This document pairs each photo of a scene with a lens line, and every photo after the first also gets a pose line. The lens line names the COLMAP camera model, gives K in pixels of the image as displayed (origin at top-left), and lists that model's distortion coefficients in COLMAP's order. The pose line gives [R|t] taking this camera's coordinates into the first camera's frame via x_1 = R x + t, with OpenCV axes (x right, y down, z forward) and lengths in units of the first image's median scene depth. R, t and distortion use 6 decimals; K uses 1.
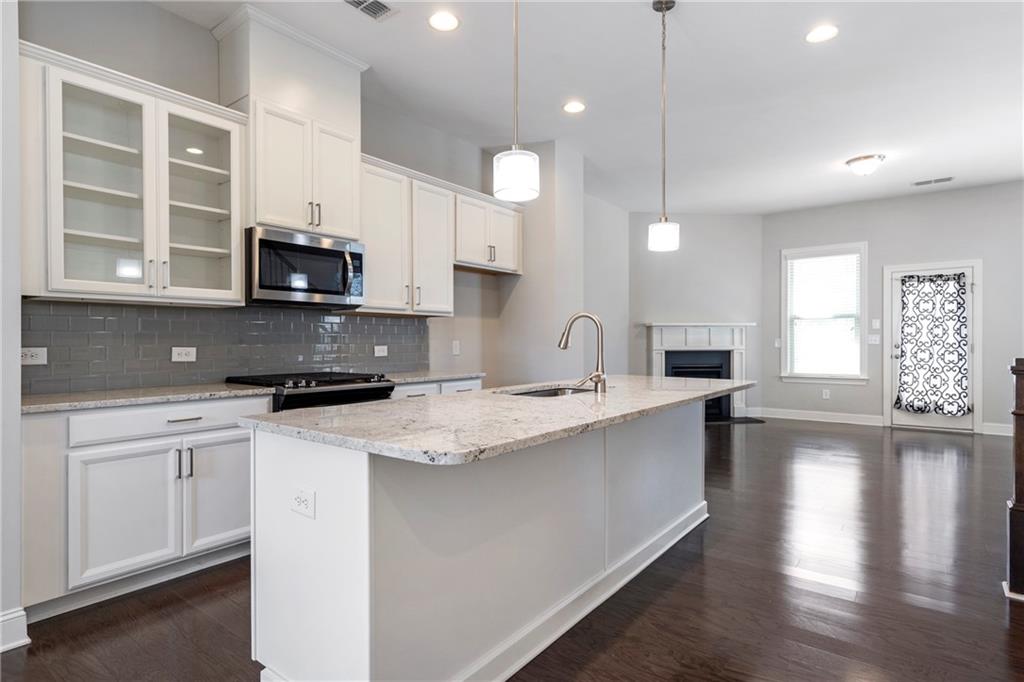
lens RADIAL K [[532.3, 0, 506.5], [0, 532.3, 342.2], [0, 0, 1]] dist [-0.000150, -0.000414]
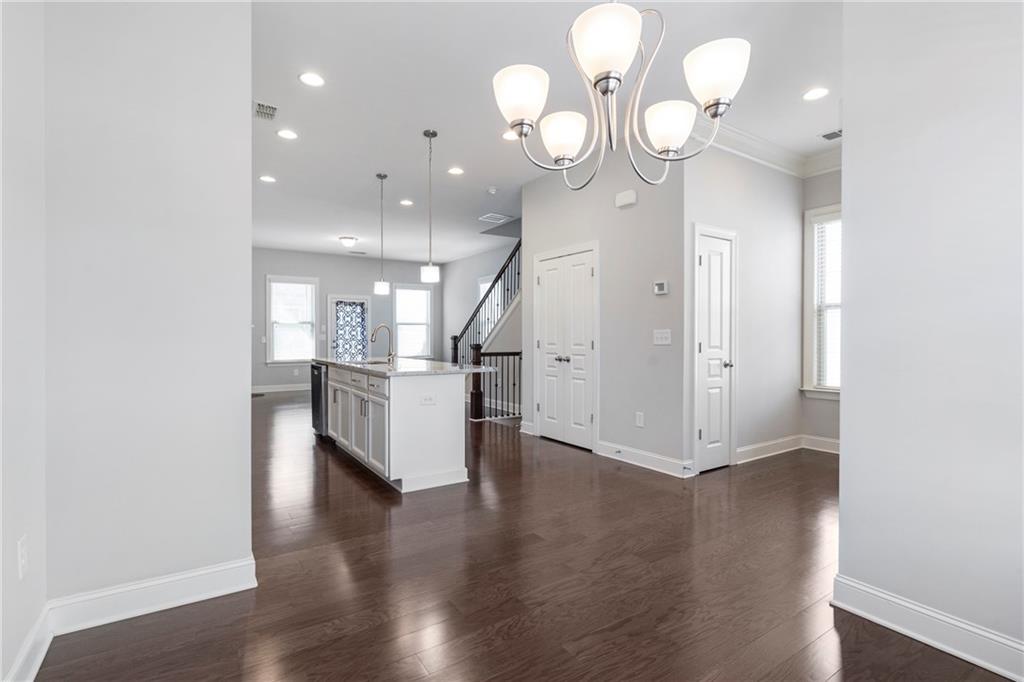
lens RADIAL K [[476.5, 0, 510.5], [0, 476.5, 342.4], [0, 0, 1]] dist [0.013914, -0.000045]
pose [[0.324873, -0.006681, 0.945734, -0.517972], [0.003960, 0.999976, 0.005704, 0.004287], [-0.945749, 0.001892, 0.324892, -0.041409]]
